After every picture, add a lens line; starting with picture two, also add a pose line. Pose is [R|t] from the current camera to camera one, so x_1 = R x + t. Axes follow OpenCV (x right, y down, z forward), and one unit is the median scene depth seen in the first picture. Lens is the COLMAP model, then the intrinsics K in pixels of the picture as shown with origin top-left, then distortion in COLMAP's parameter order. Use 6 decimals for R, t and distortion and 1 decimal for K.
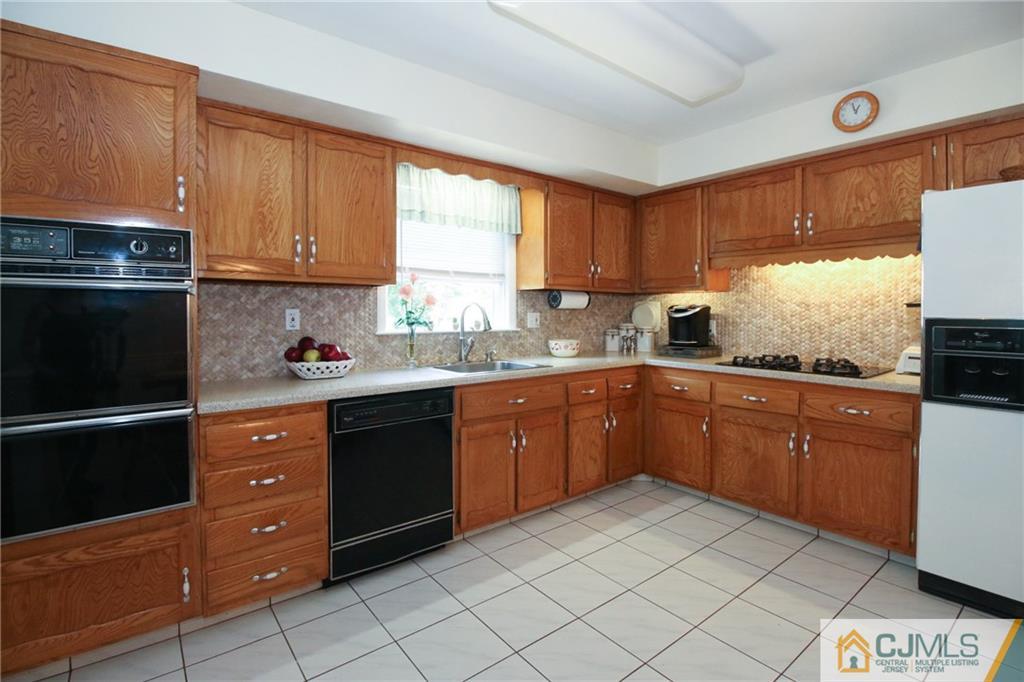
lens RADIAL K [[482.8, 0, 494.3], [0, 482.8, 319.0], [0, 0, 1]] dist [-0.001395, -0.008328]
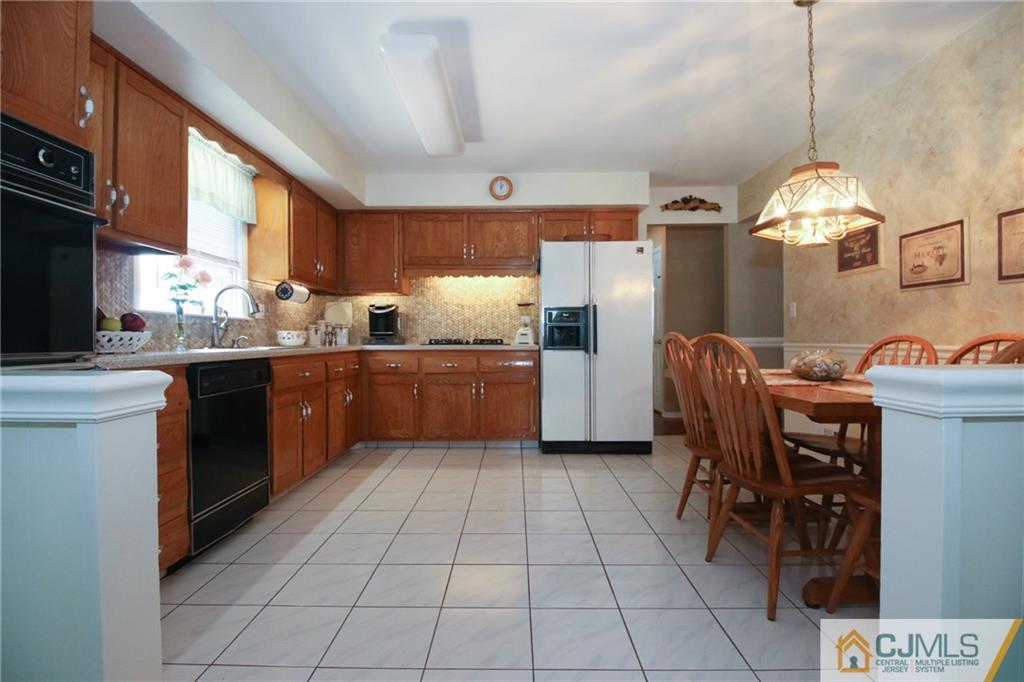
lens RADIAL K [[482.8, 0, 513.3], [0, 482.8, 335.2], [0, 0, 1]] dist [-0.001395, -0.008328]
pose [[0.615941, 0.000070, 0.787793, -0.490120], [0.017439, 0.999754, -0.013724, 0.095625], [-0.787600, 0.022192, 0.615788, -0.058896]]
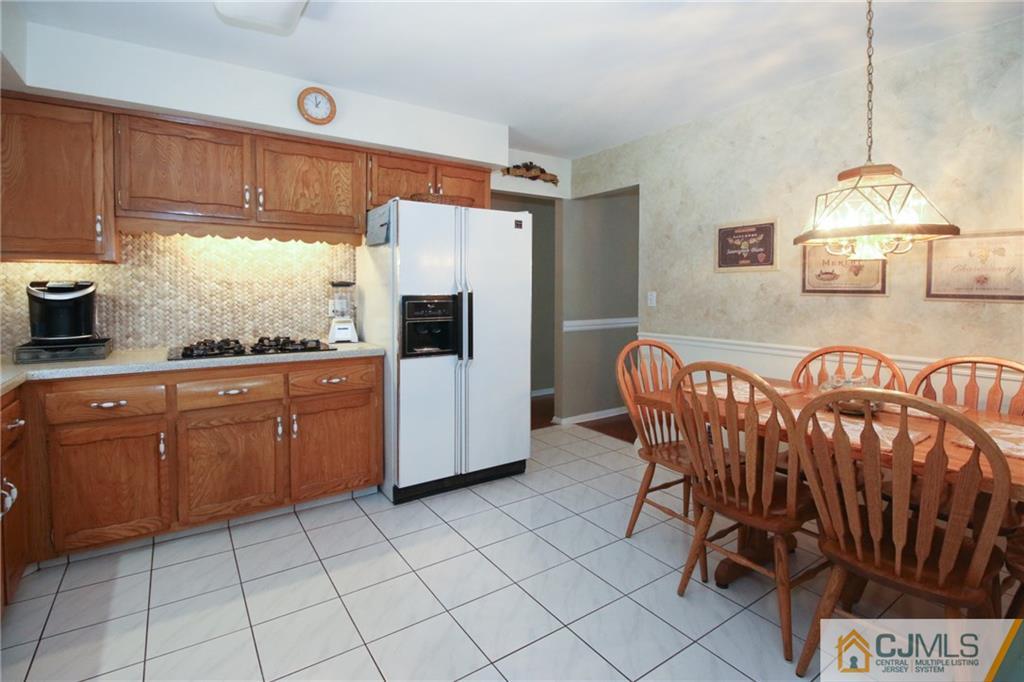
lens RADIAL K [[482.8, 0, 523.6], [0, 482.8, 302.8], [0, 0, 1]] dist [-0.001395, -0.008328]
pose [[0.045543, -0.027101, 0.998595, -0.286830], [0.016897, 0.999510, 0.026355, -0.007570], [-0.998819, 0.015673, 0.045979, 0.431521]]
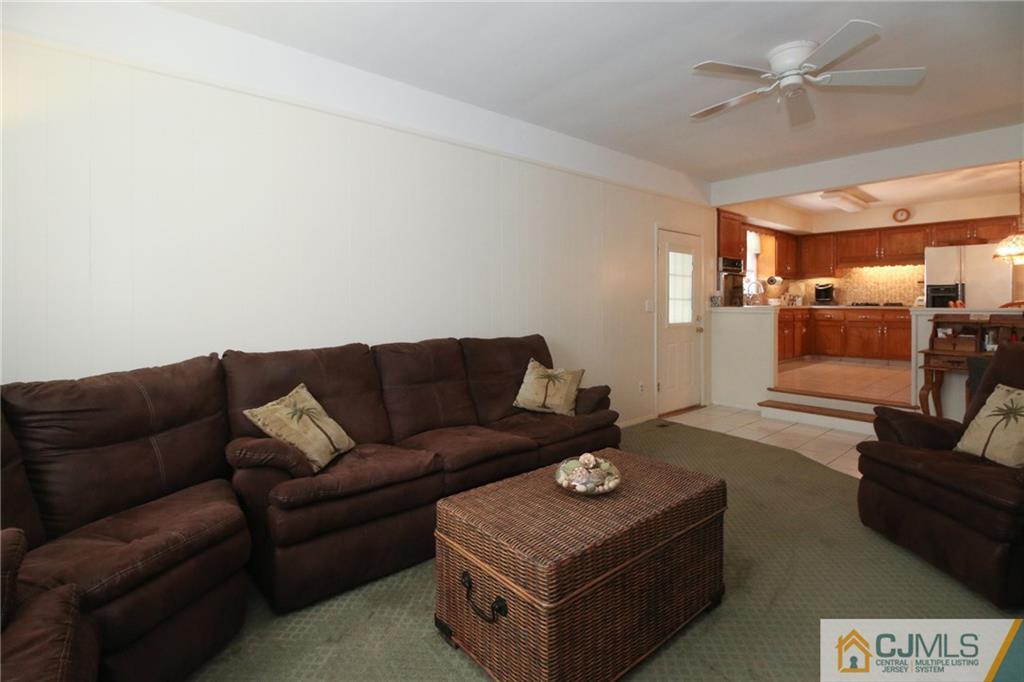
lens RADIAL K [[482.8, 0, 510.1], [0, 482.8, 307.8], [0, 0, 1]] dist [-0.001395, -0.008328]
pose [[0.998799, -0.004196, 0.048811, -1.547962], [0.004298, 0.999989, -0.001973, 0.108026], [-0.048803, 0.002181, 0.998806, -1.573939]]
